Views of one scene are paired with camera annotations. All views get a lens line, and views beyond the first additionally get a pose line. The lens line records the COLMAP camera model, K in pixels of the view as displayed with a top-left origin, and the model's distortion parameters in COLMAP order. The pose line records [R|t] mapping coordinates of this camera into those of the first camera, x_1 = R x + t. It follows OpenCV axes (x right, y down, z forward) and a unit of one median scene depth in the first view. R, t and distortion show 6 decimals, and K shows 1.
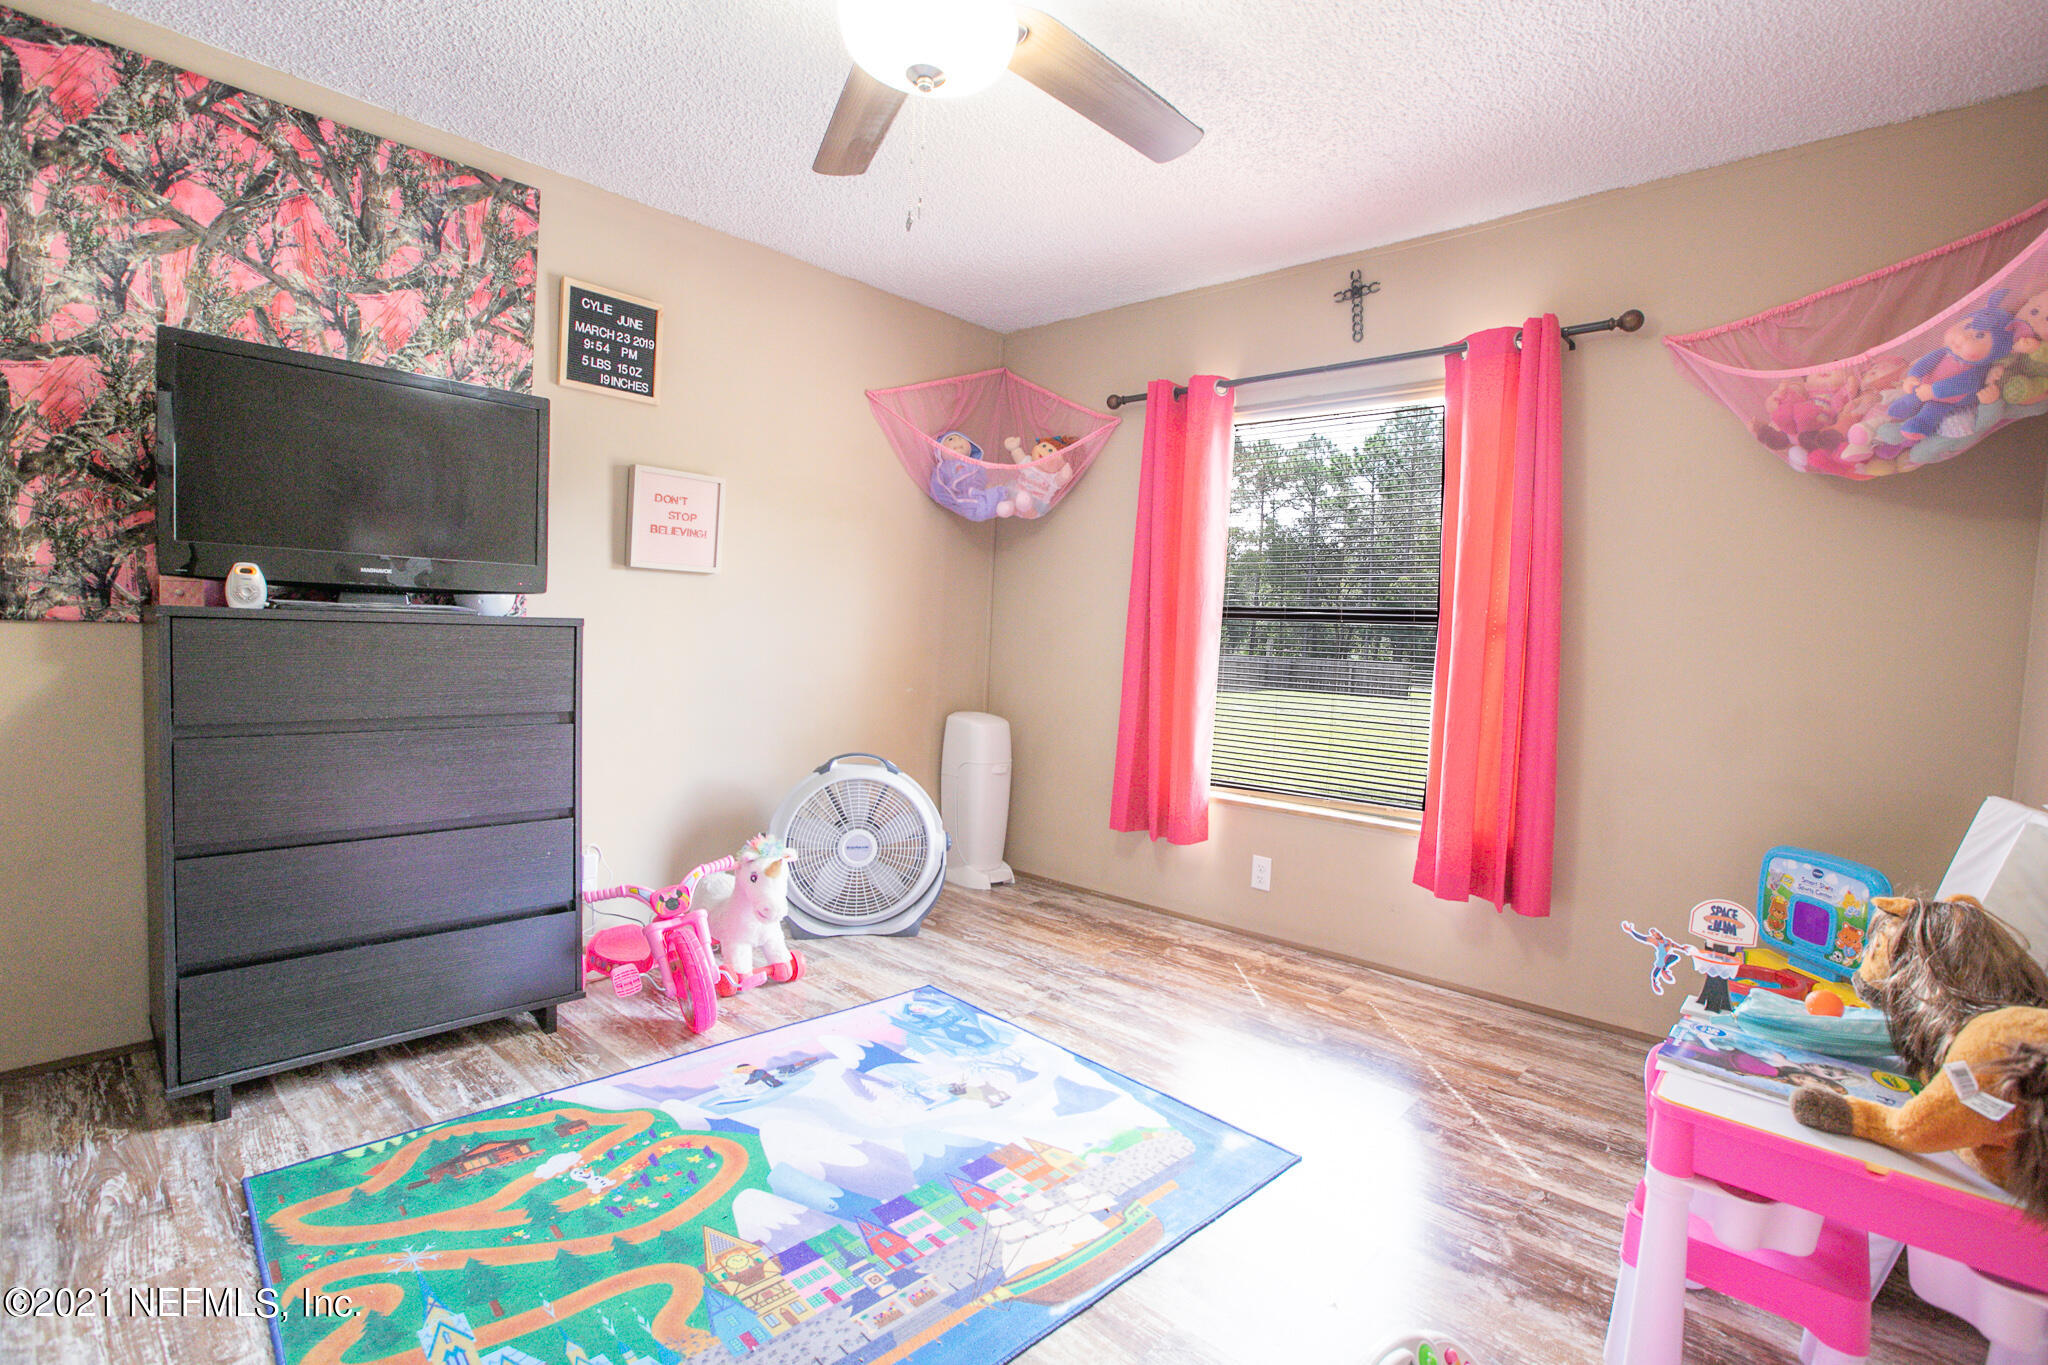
lens RADIAL K [[940.7, 0, 1018.2], [0, 940.7, 677.7], [0, 0, 1]] dist [-0.055139, 0.017995]
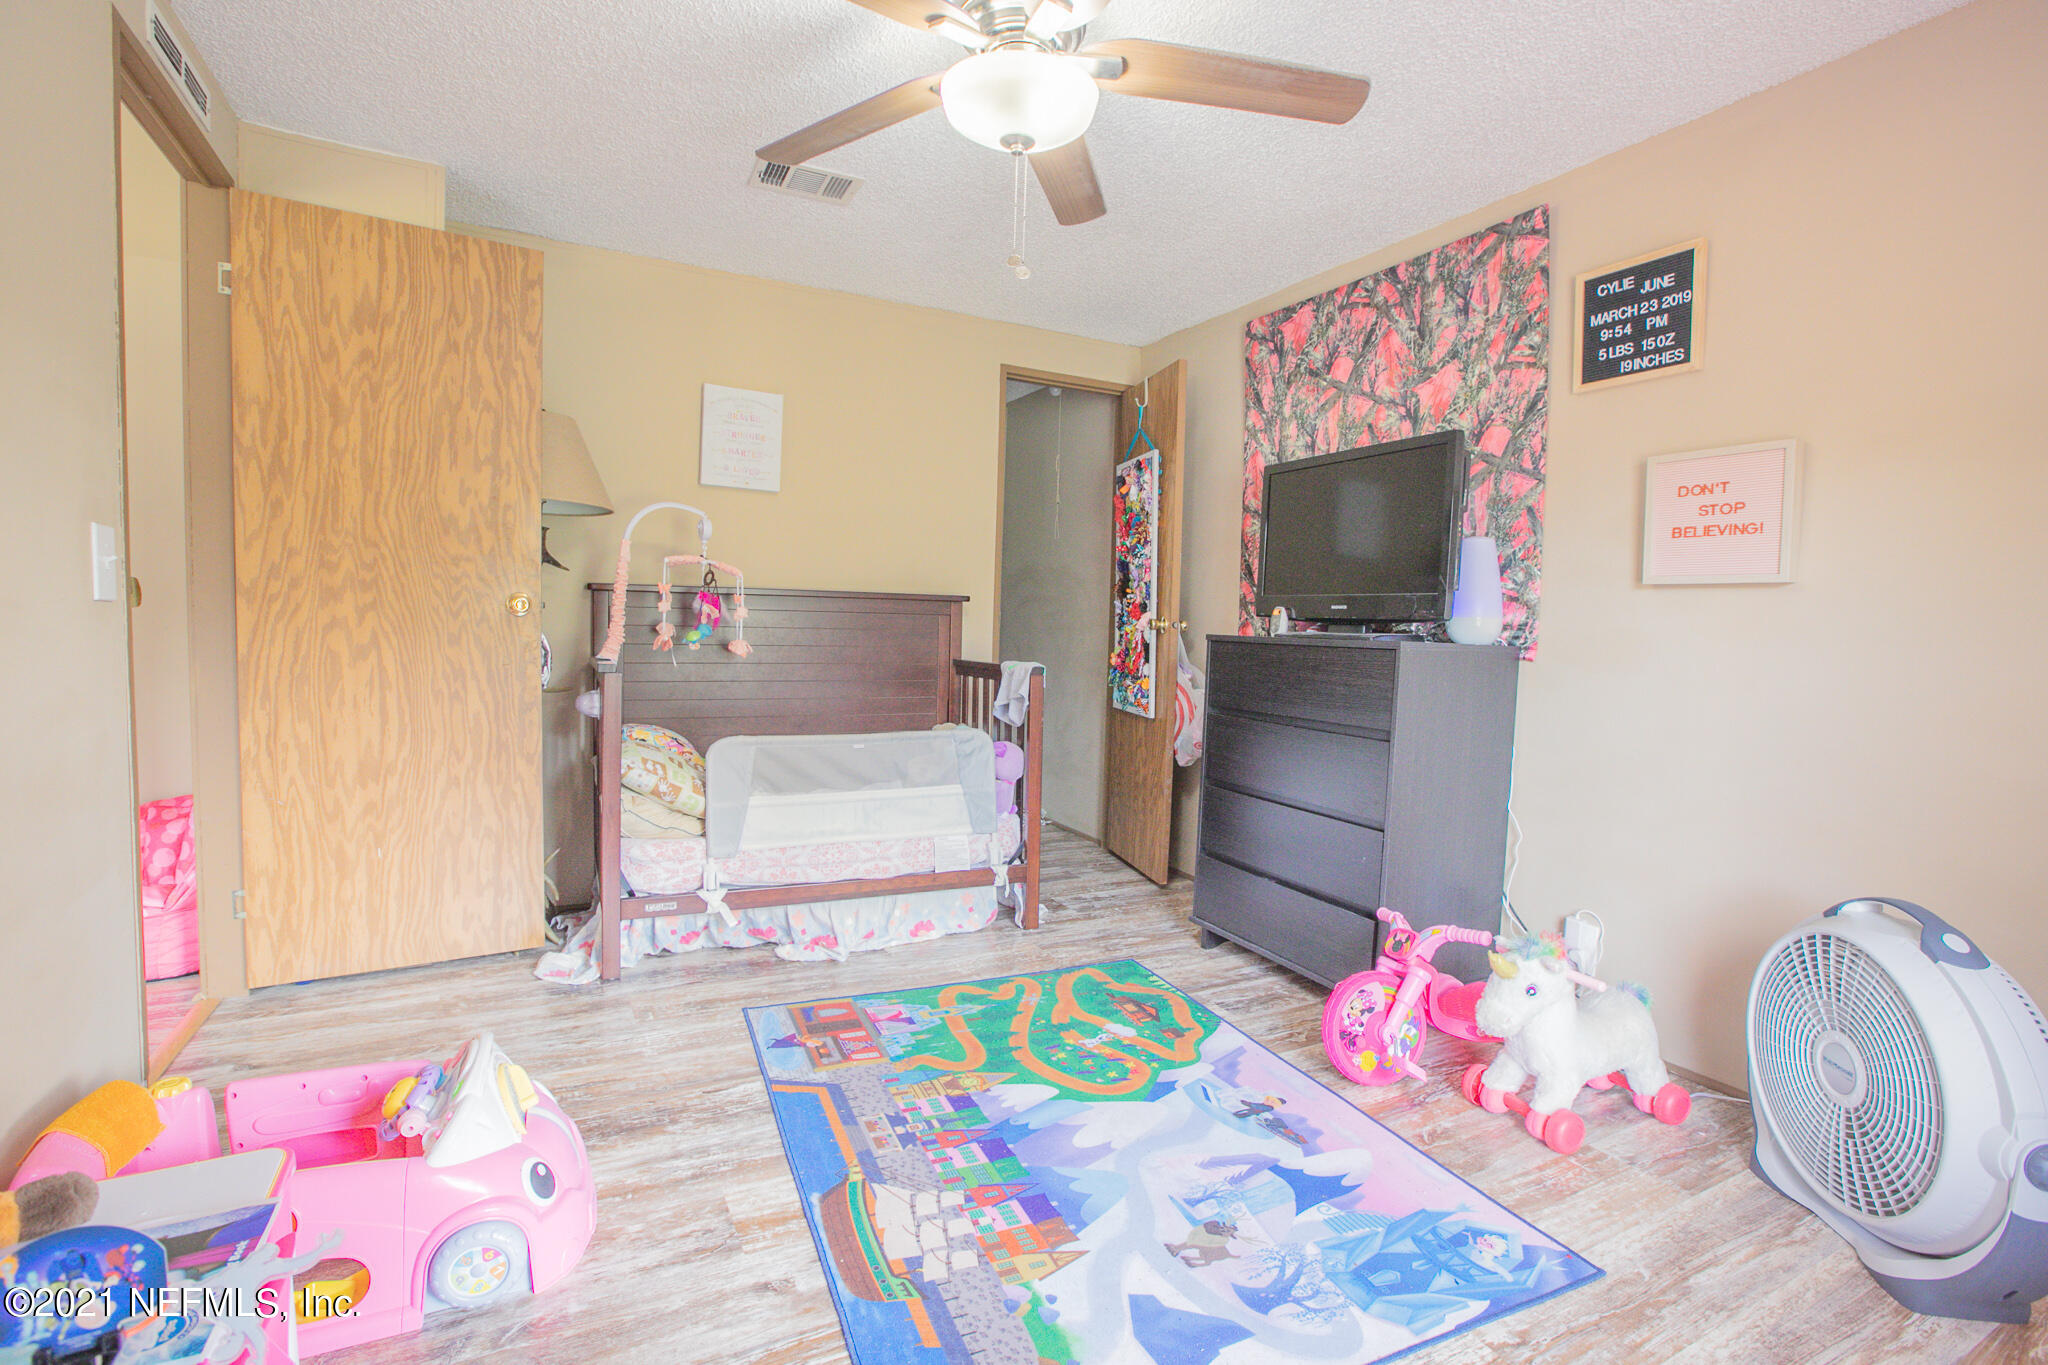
lens RADIAL K [[945.2, 0, 1024.0], [0, 945.2, 682.5], [0, 0, 1]] dist [-0.068735, 0.032263]
pose [[-0.345370, 0.007343, -0.938438, 0.658670], [-0.091701, 0.994920, 0.041533, -0.023965], [0.933975, 0.100400, -0.342943, 0.992539]]
